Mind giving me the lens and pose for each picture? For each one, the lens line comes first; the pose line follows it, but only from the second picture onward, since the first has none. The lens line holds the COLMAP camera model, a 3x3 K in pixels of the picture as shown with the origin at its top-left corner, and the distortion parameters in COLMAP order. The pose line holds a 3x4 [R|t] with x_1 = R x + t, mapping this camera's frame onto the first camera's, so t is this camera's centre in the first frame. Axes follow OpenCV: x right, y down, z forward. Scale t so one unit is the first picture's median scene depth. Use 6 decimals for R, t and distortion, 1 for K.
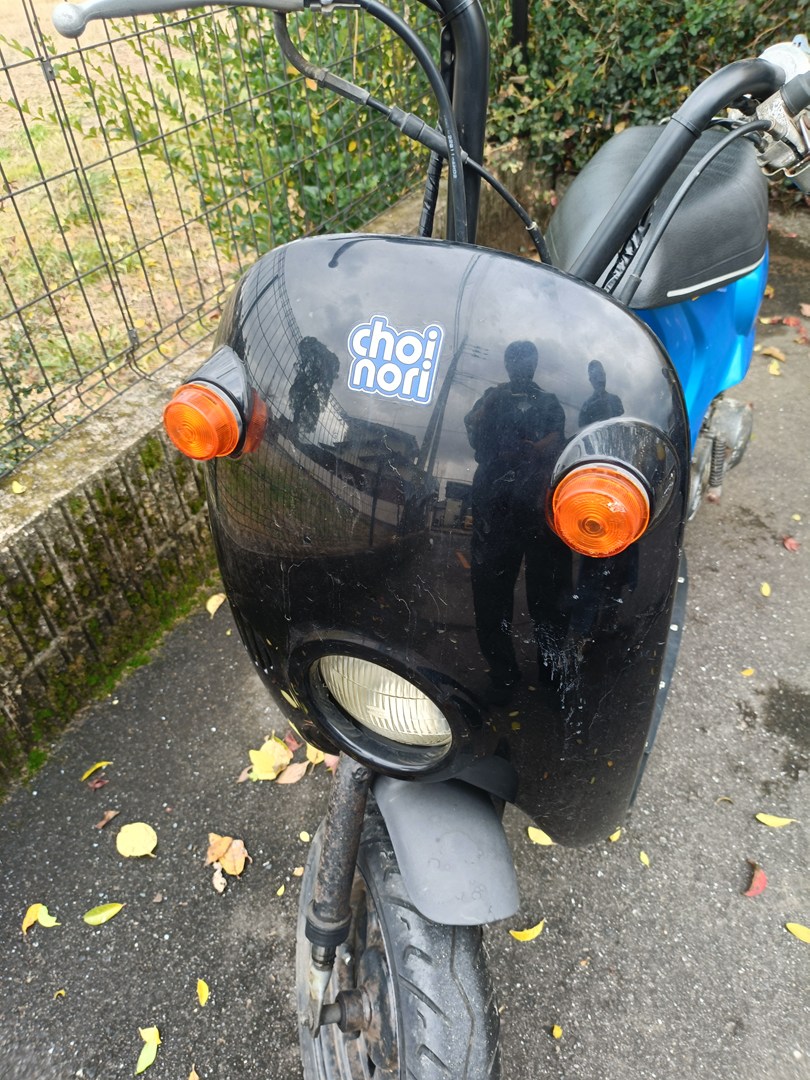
lens RADIAL K [[796.2, 0, 441.3], [0, 796.2, 560.4], [0, 0, 1]] dist [0.009364, -0.001286]
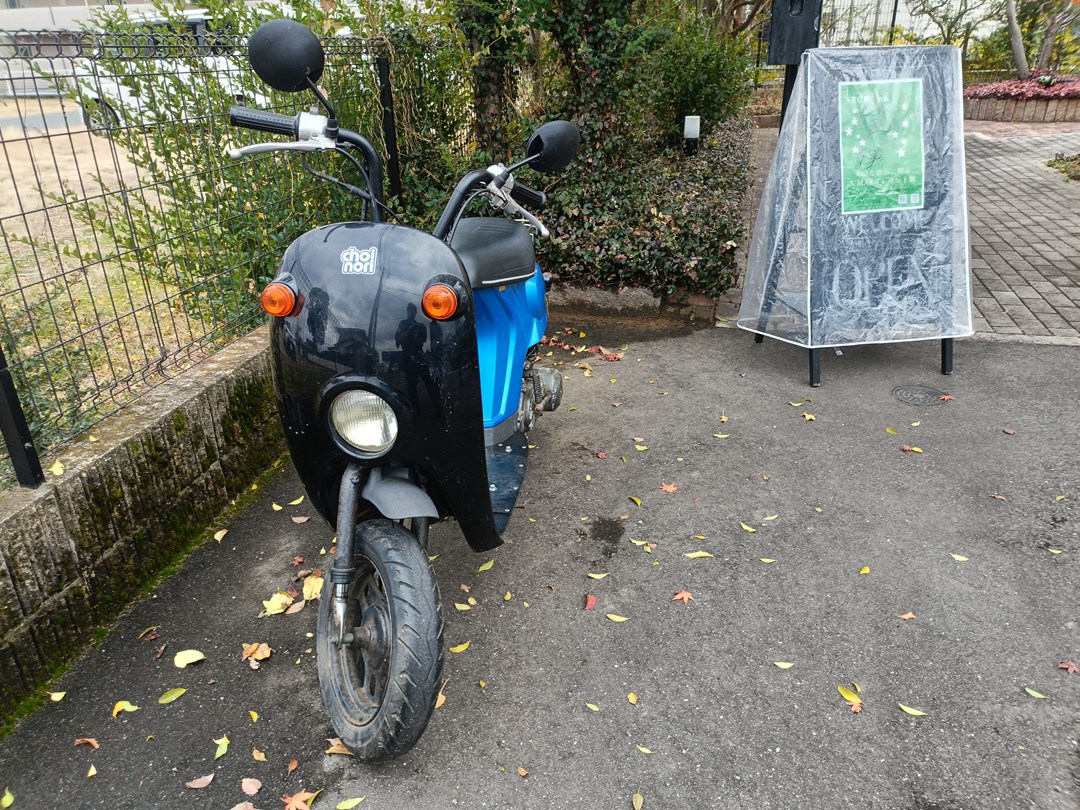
lens RADIAL K [[760.7, 0, 542.6], [0, 760.7, 441.4], [0, 0, 1]] dist [0.032440, -0.018661]
pose [[0.965900, -0.098191, 0.239574, -0.052231], [0.161520, 0.951689, -0.261151, 0.419475], [-0.202357, 0.290942, 0.935096, -0.522331]]
